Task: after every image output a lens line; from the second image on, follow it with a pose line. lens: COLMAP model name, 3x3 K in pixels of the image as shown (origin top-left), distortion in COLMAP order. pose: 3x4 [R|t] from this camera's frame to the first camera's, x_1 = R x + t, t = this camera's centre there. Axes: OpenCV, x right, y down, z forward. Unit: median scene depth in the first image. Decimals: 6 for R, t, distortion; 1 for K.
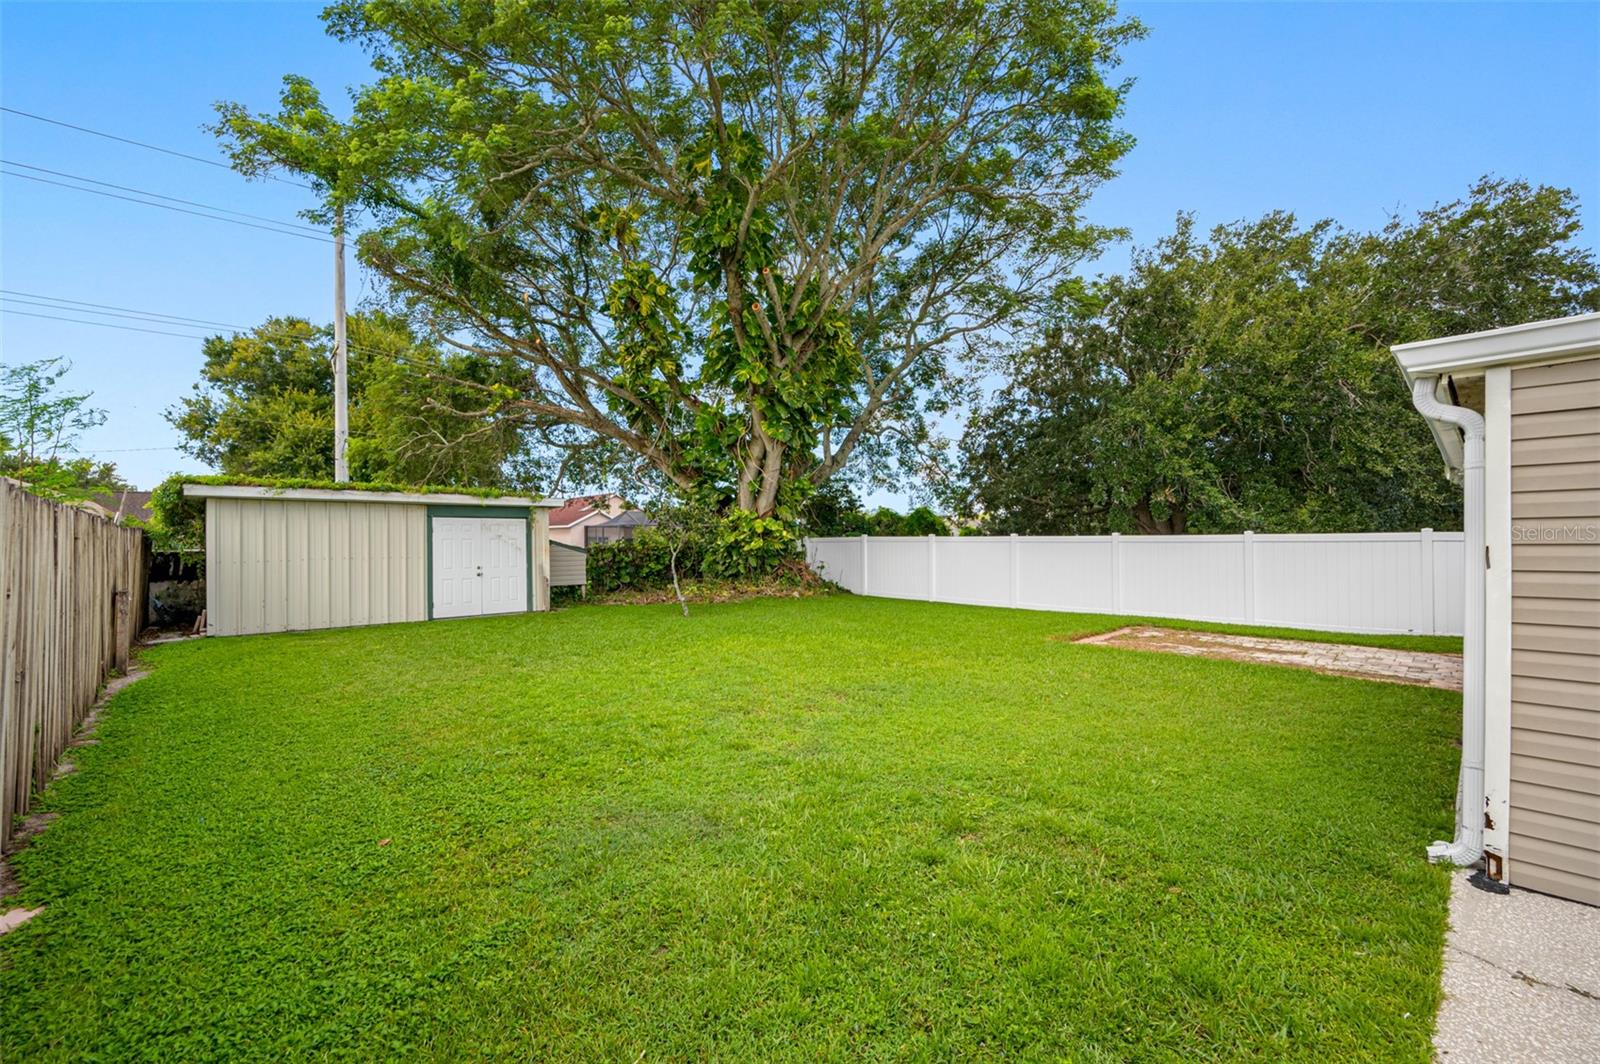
lens RADIAL K [[650.5, 0, 808.3], [0, 650.5, 537.6], [0, 0, 1]] dist [0.000838, 0.000367]
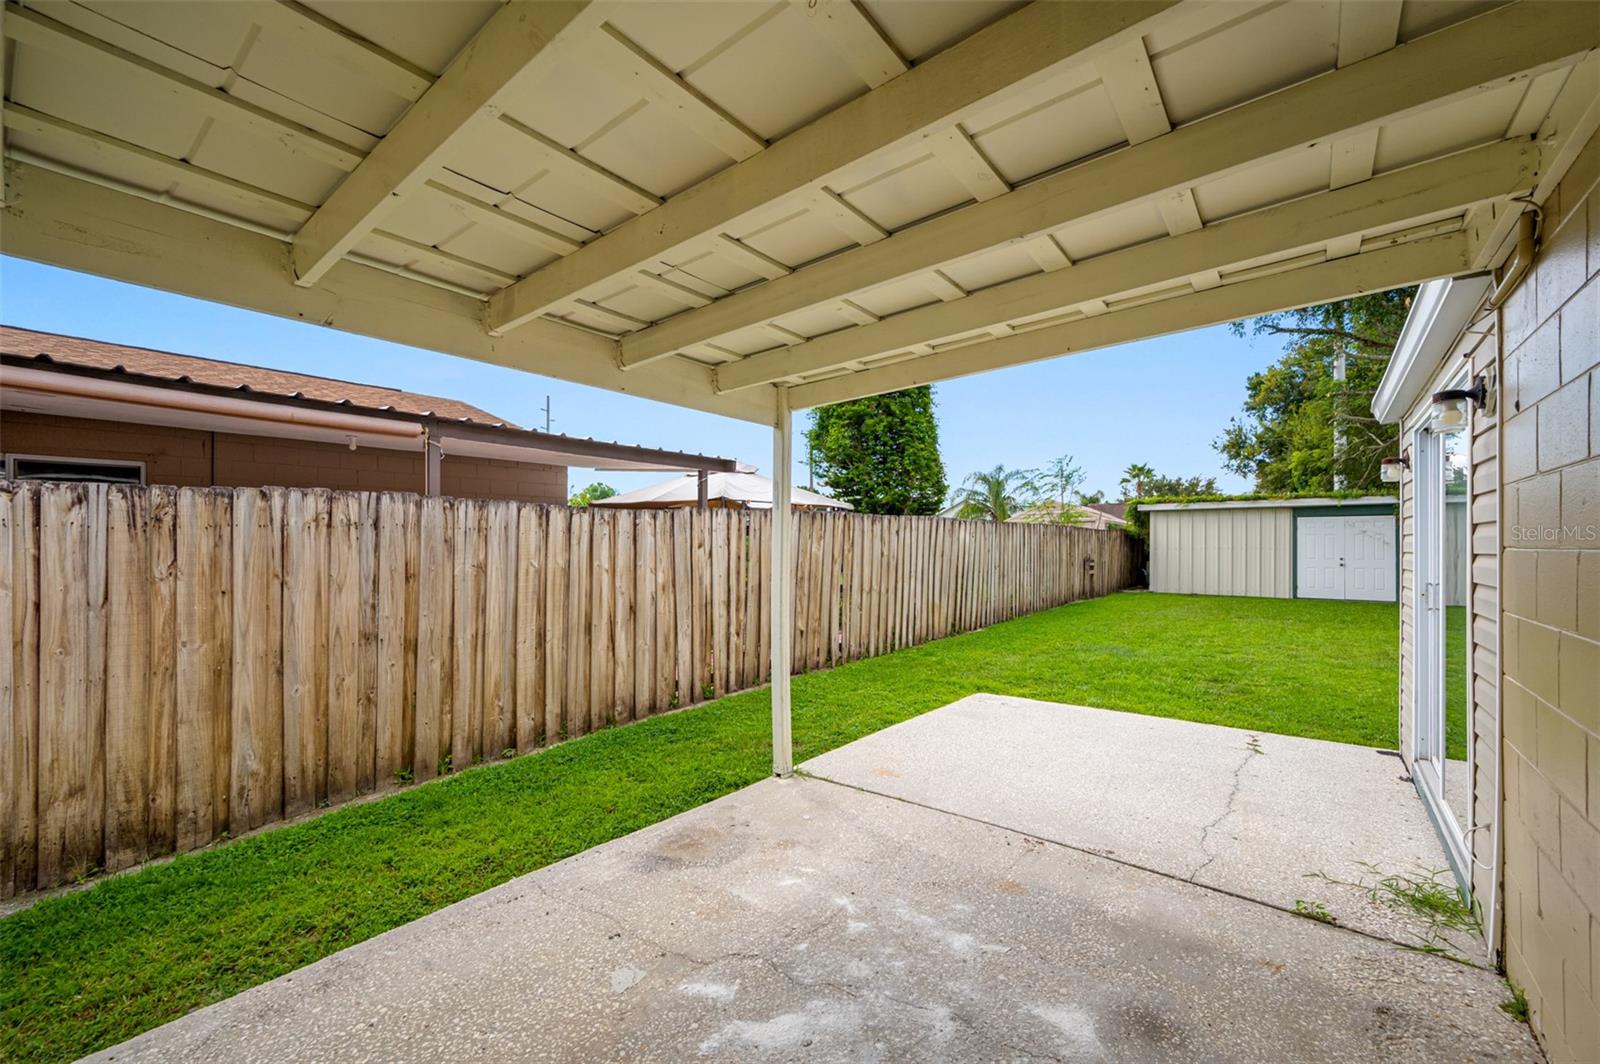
lens RADIAL K [[650.5, 0, 802.9], [0, 650.5, 537.8], [0, 0, 1]] dist [0.000838, 0.000367]
pose [[0.155442, 0.000468, -0.987845, 0.931422], [0.005156, 0.999986, 0.001285, 0.003835], [0.987832, -0.005293, 0.155438, -0.260377]]
